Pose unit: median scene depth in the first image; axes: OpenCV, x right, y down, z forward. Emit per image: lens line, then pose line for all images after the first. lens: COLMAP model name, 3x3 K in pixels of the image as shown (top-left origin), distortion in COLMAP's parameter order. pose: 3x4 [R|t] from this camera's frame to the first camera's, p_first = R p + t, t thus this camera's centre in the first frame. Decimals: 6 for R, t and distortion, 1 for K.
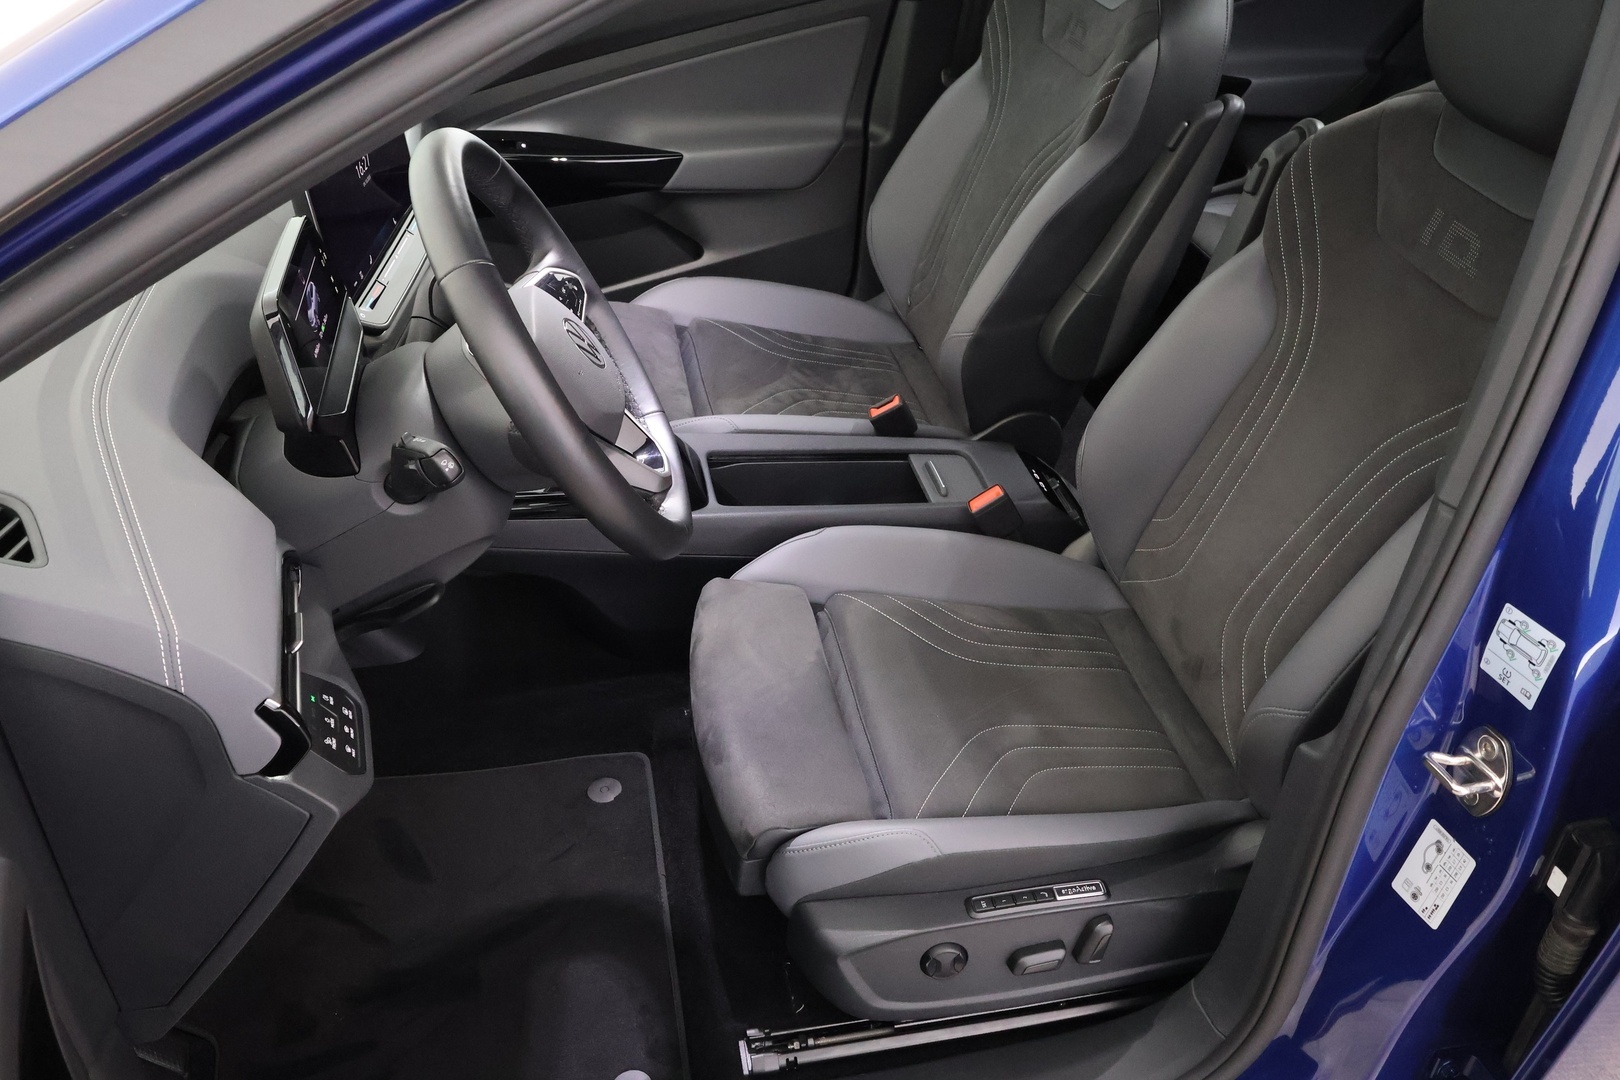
lens RADIAL K [[1340.3, 0, 811.2], [0, 1340.3, 541.4], [0, 0, 1]] dist [-0.005380, -0.000013]
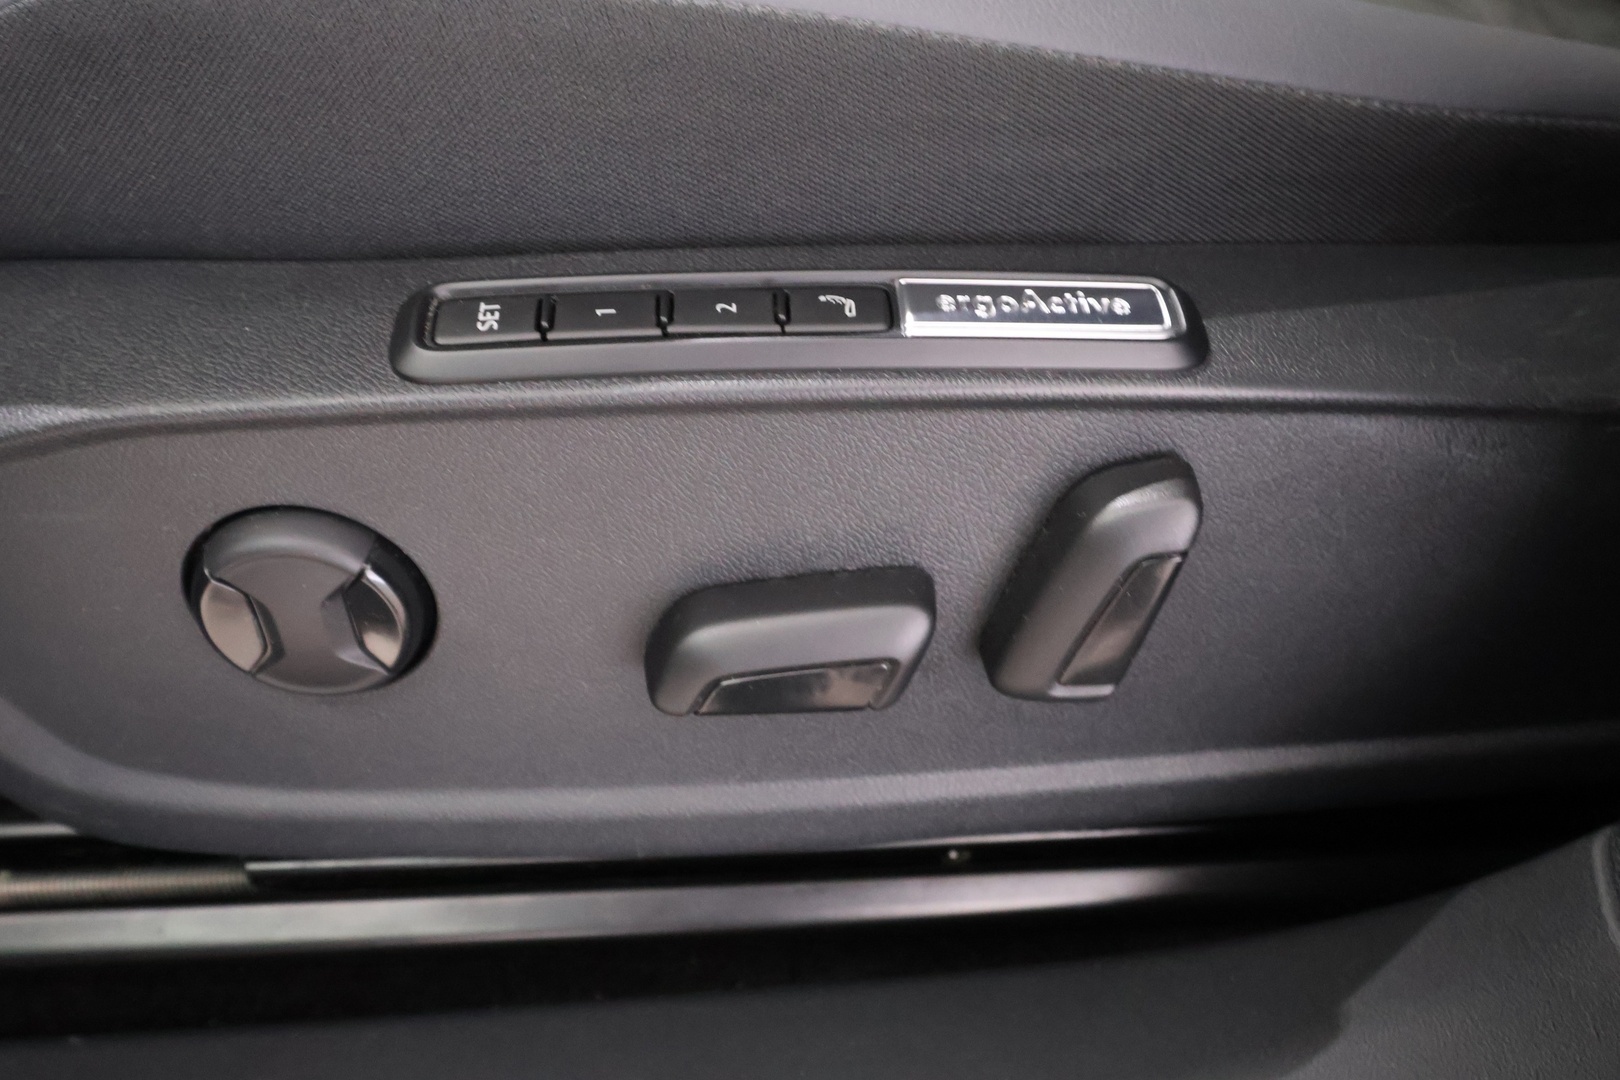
lens RADIAL K [[1340.3, 0, 808.4], [0, 1340.3, 541.8], [0, 0, 1]] dist [-0.005380, -0.000013]
pose [[0.990205, 0.090964, -0.105921, 0.190890], [-0.071940, 0.982588, 0.171303, 0.262346], [0.119659, -0.162005, 0.979508, 0.808148]]
